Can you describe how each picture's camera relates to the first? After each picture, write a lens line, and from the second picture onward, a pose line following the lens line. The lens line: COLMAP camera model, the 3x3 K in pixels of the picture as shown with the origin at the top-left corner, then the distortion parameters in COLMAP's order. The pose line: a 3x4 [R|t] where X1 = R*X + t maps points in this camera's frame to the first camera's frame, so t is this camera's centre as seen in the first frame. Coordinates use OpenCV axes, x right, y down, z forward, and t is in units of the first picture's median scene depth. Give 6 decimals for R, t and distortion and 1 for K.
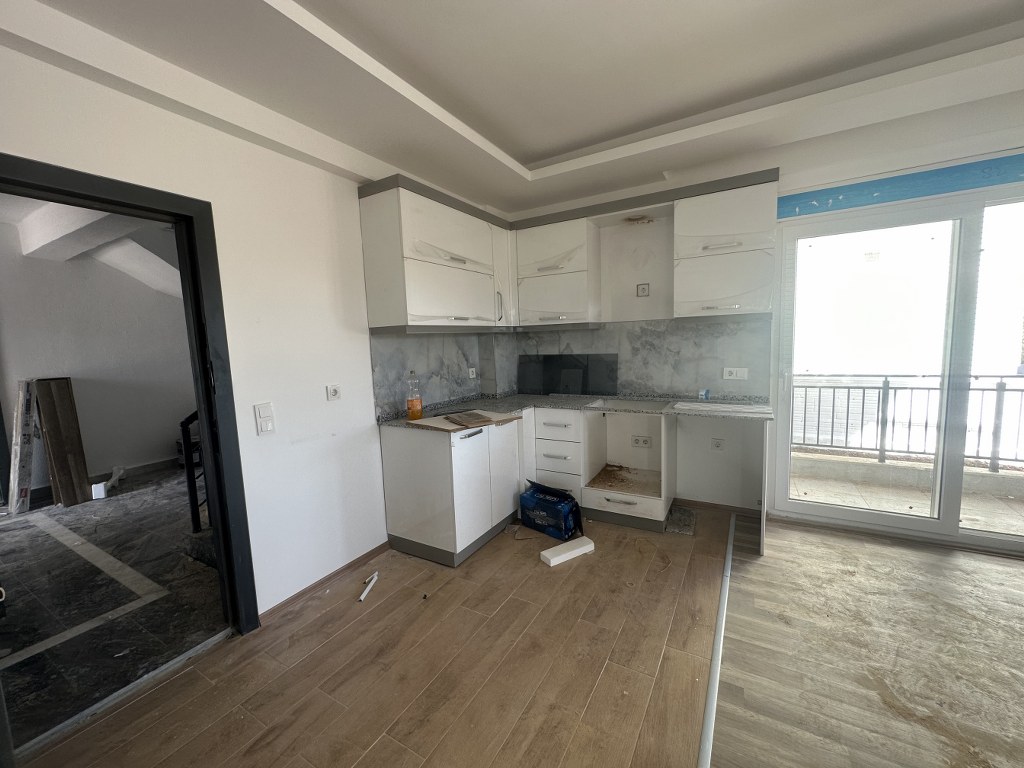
lens RADIAL K [[409.7, 0, 511.5], [0, 409.7, 384.6], [0, 0, 1]] dist [-0.006024, 0.000907]
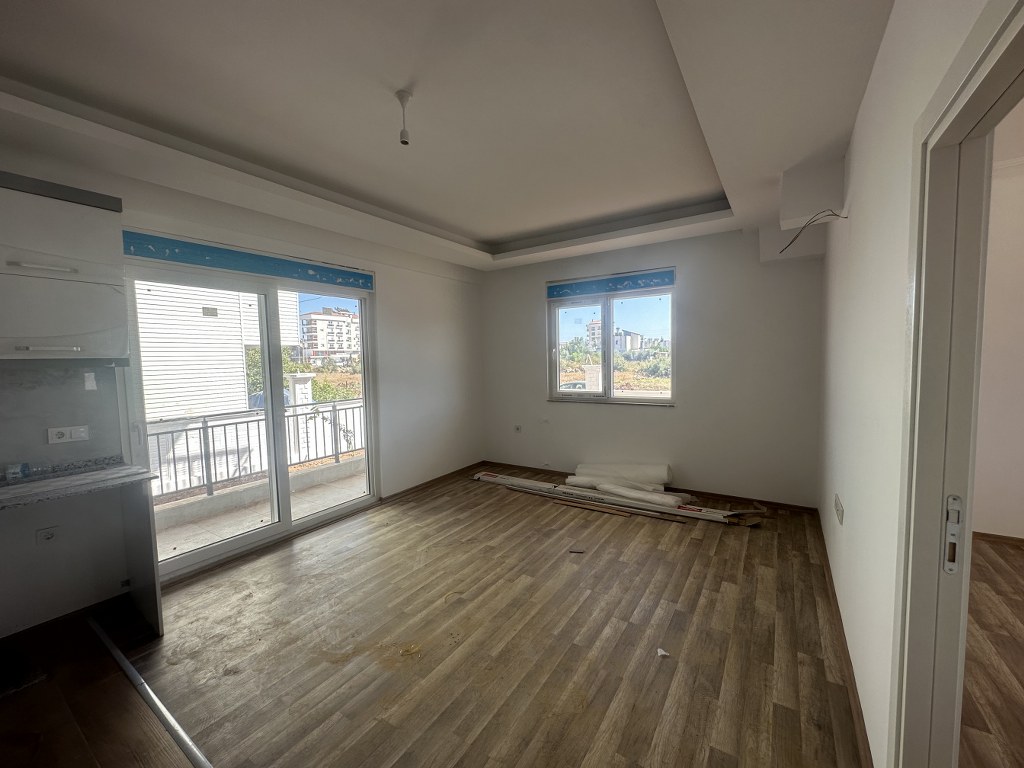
lens RADIAL K [[409.7, 0, 512.6], [0, 409.7, 383.5], [0, 0, 1]] dist [-0.006024, 0.000907]
pose [[0.051137, -0.026540, 0.998339, -0.198595], [0.130510, 0.991252, 0.019666, -0.032841], [-0.990127, 0.129287, 0.054153, 0.146137]]
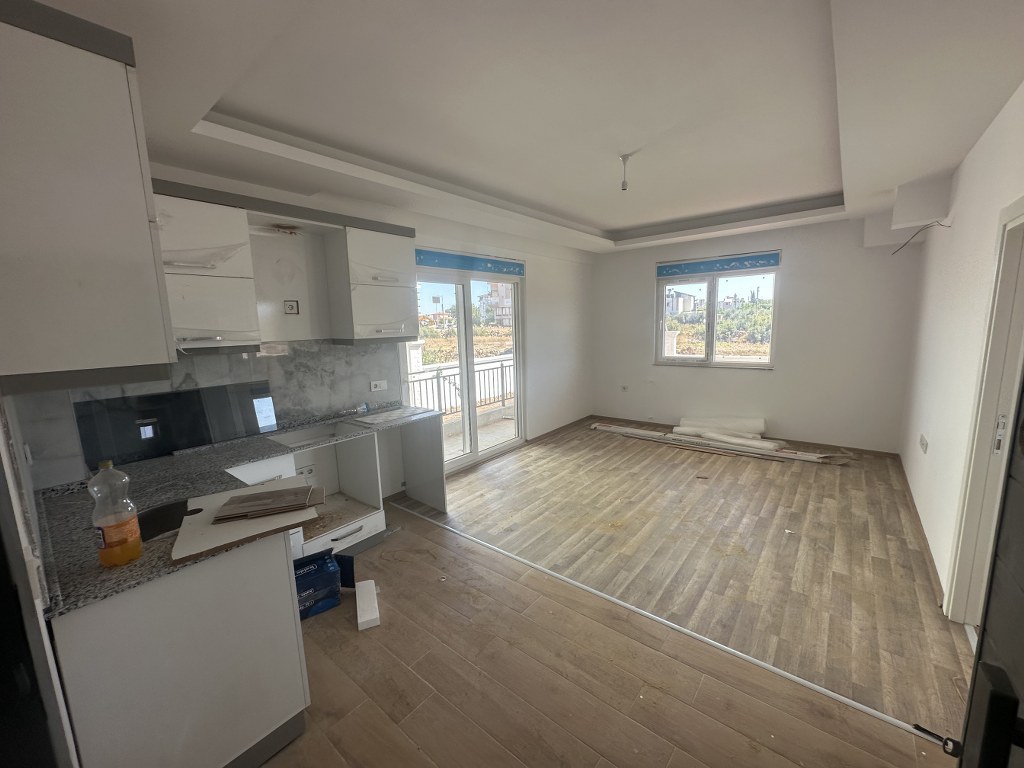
lens RADIAL K [[409.7, 0, 511.0], [0, 409.7, 384.5], [0, 0, 1]] dist [-0.006024, 0.000907]
pose [[0.156524, -0.115609, 0.980885, -0.648219], [0.133699, 0.986465, 0.094932, -0.107503], [-0.978583, 0.116284, 0.169863, 0.504070]]
